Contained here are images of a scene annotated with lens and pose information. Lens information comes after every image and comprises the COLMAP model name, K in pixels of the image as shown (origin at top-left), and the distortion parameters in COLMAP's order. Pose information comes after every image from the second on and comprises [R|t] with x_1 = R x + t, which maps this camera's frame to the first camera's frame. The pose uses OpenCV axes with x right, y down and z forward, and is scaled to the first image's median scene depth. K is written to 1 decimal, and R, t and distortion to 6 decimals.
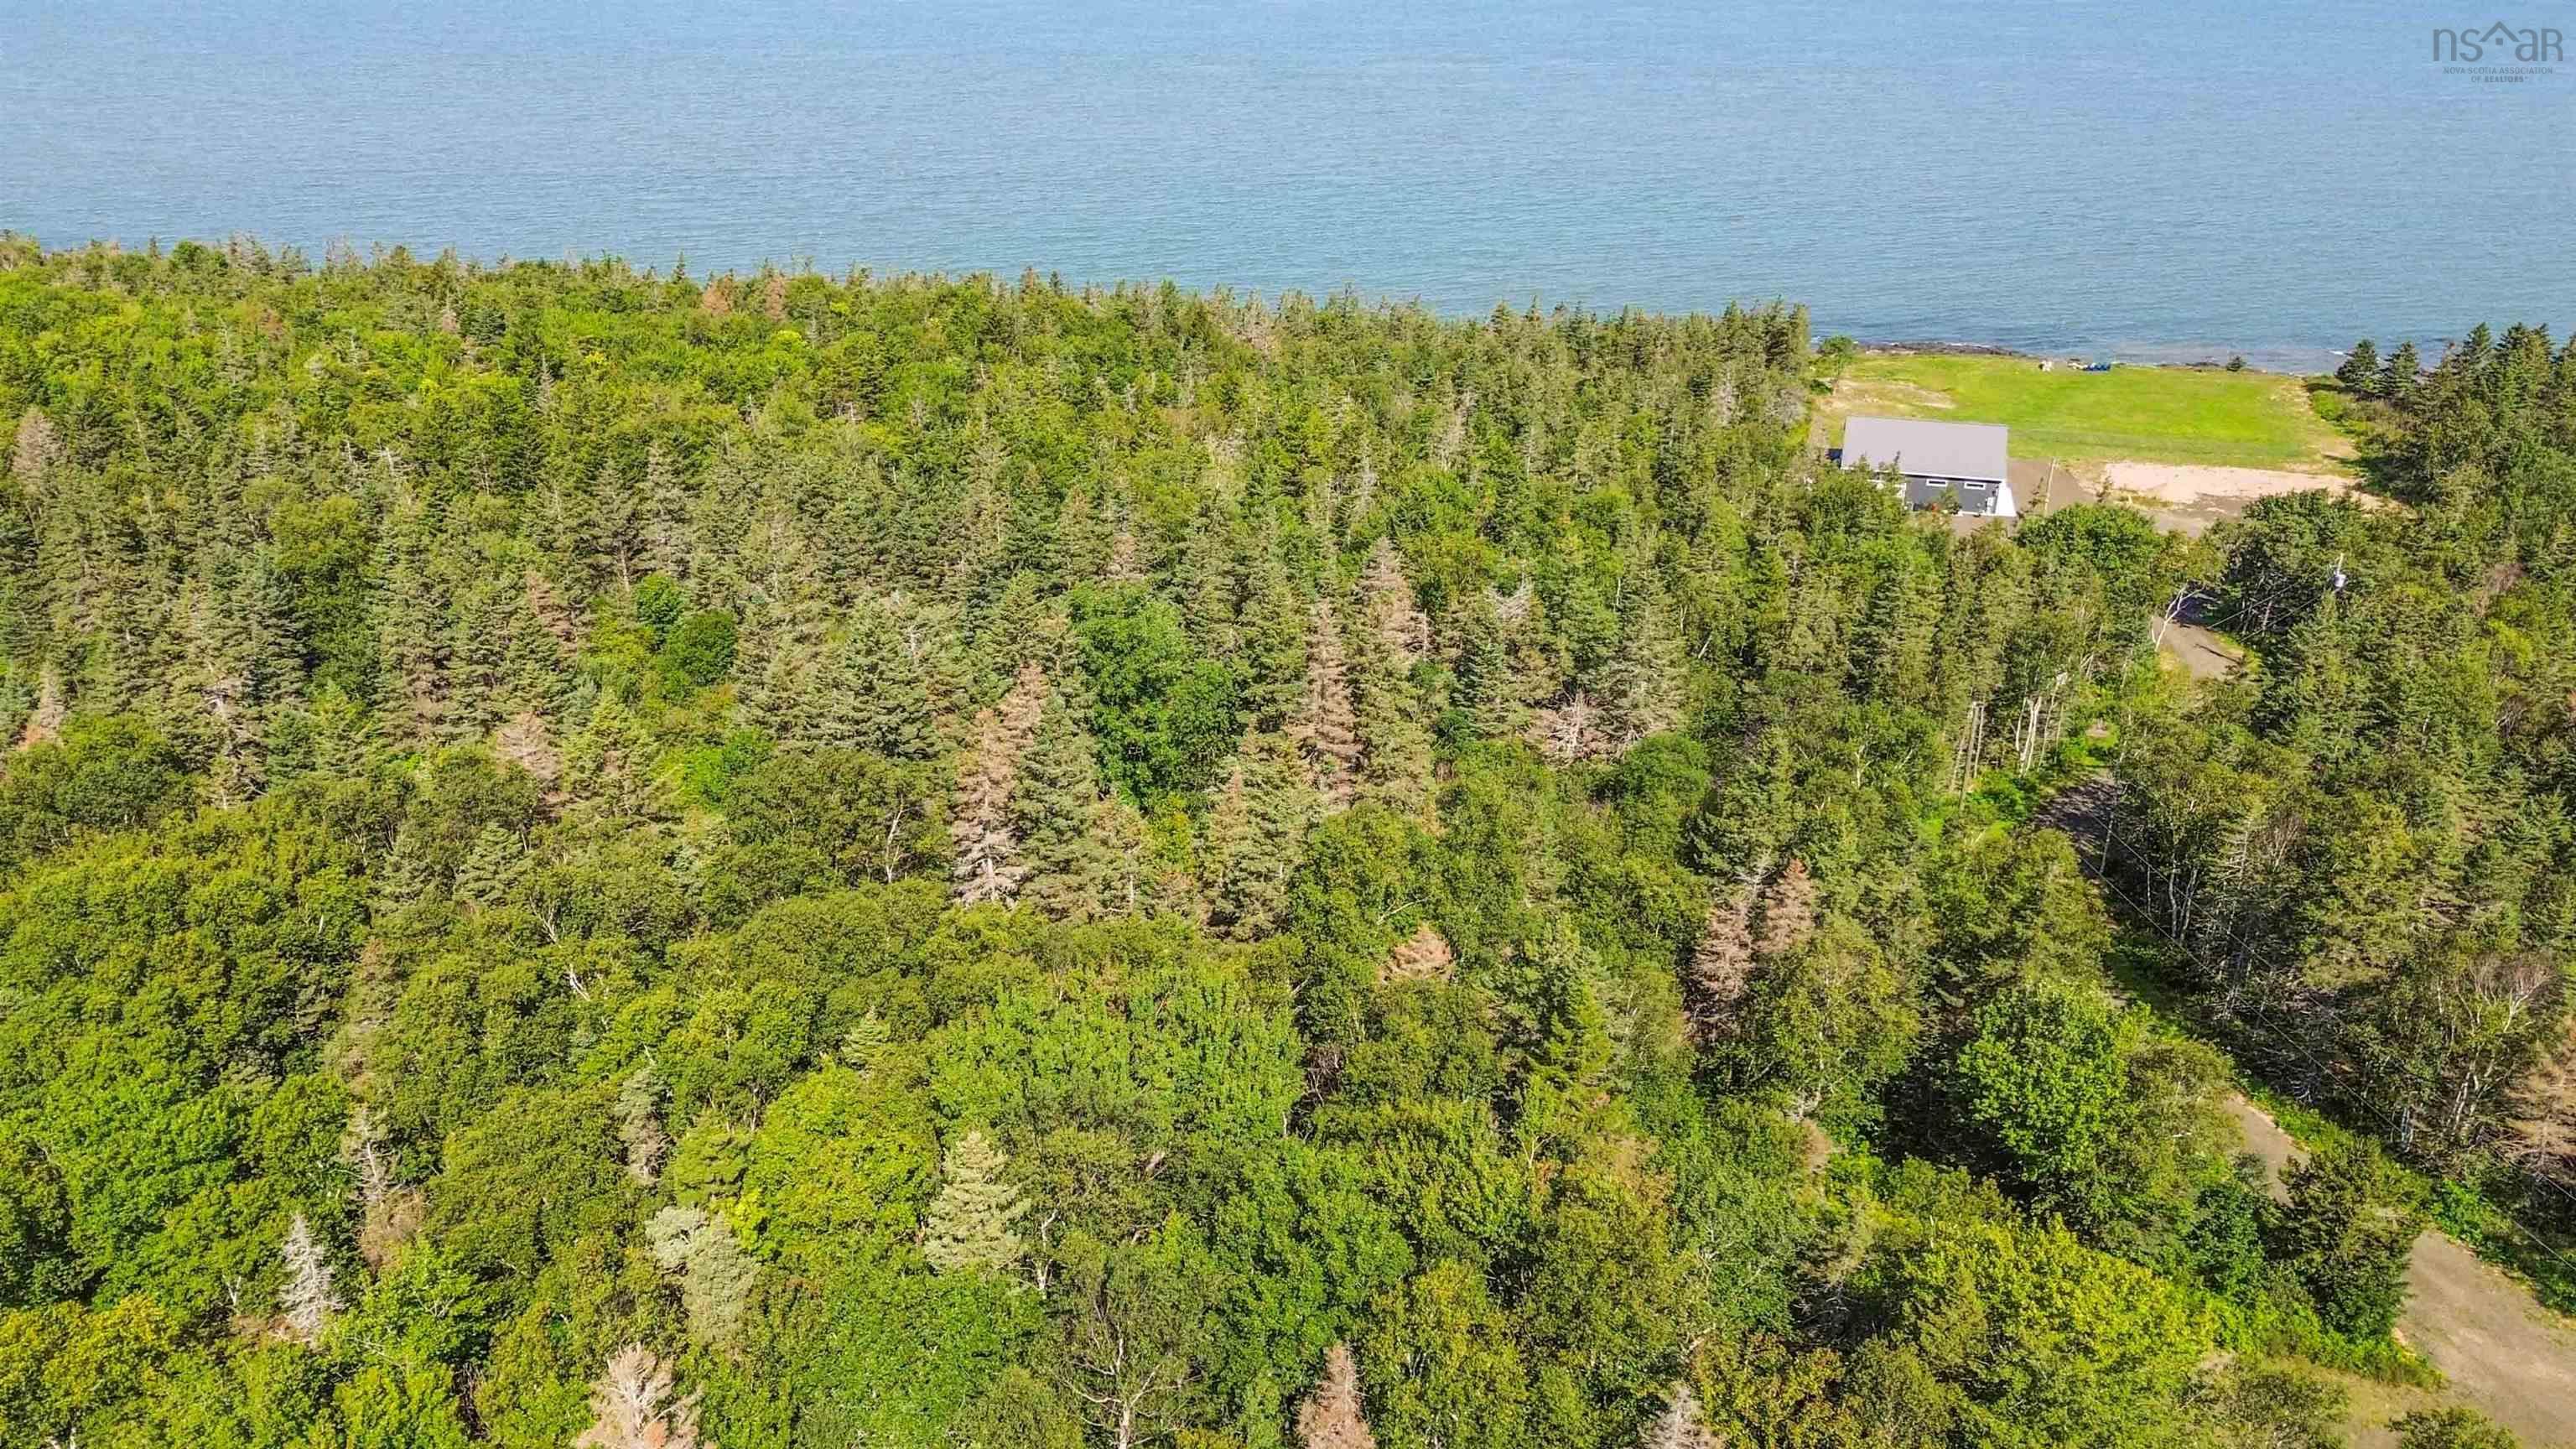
lens RADIAL K [[1798.3, 0, 1288.0], [0, 1798.3, 724.5], [0, 0, 1]] dist [0.057970, -0.064837]
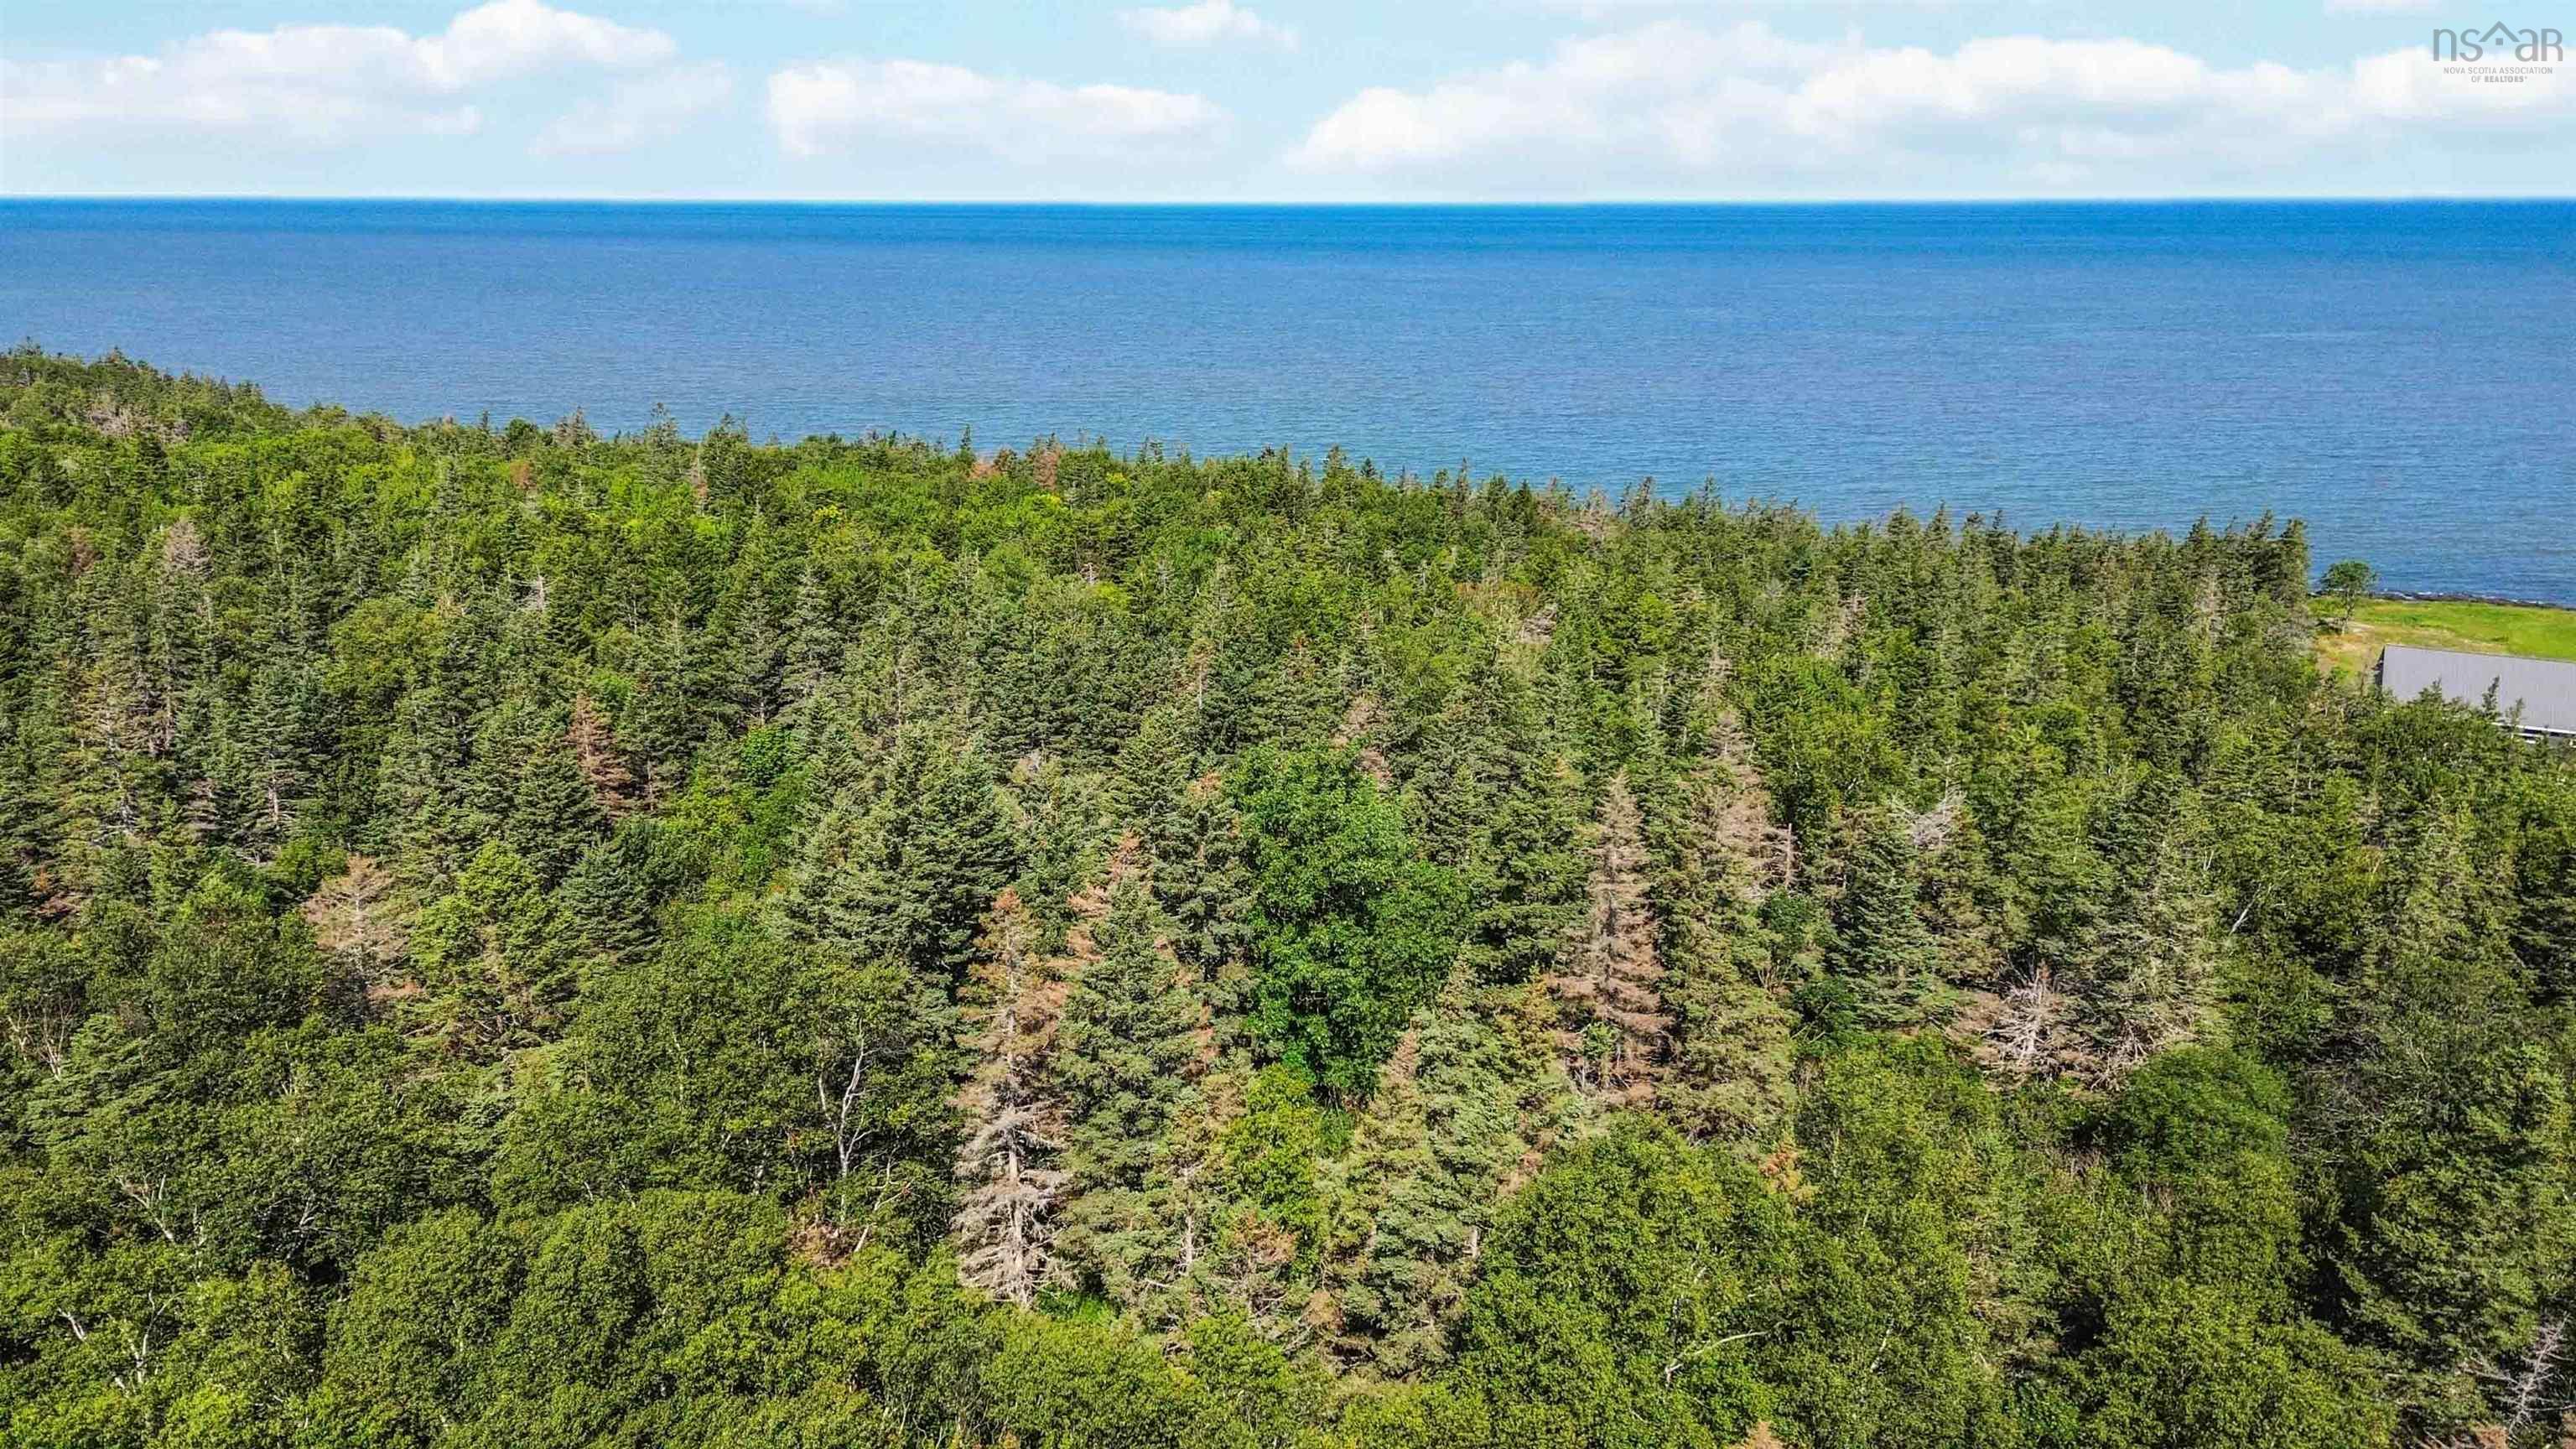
lens RADIAL K [[1798.3, 0, 1288.0], [0, 1798.3, 724.5], [0, 0, 1]] dist [0.057970, -0.064837]
pose [[0.979036, 0.055154, -0.196079, 0.025115], [-0.083774, 0.986486, -0.140808, 0.009438], [0.185663, 0.154282, 0.970426, 0.332802]]
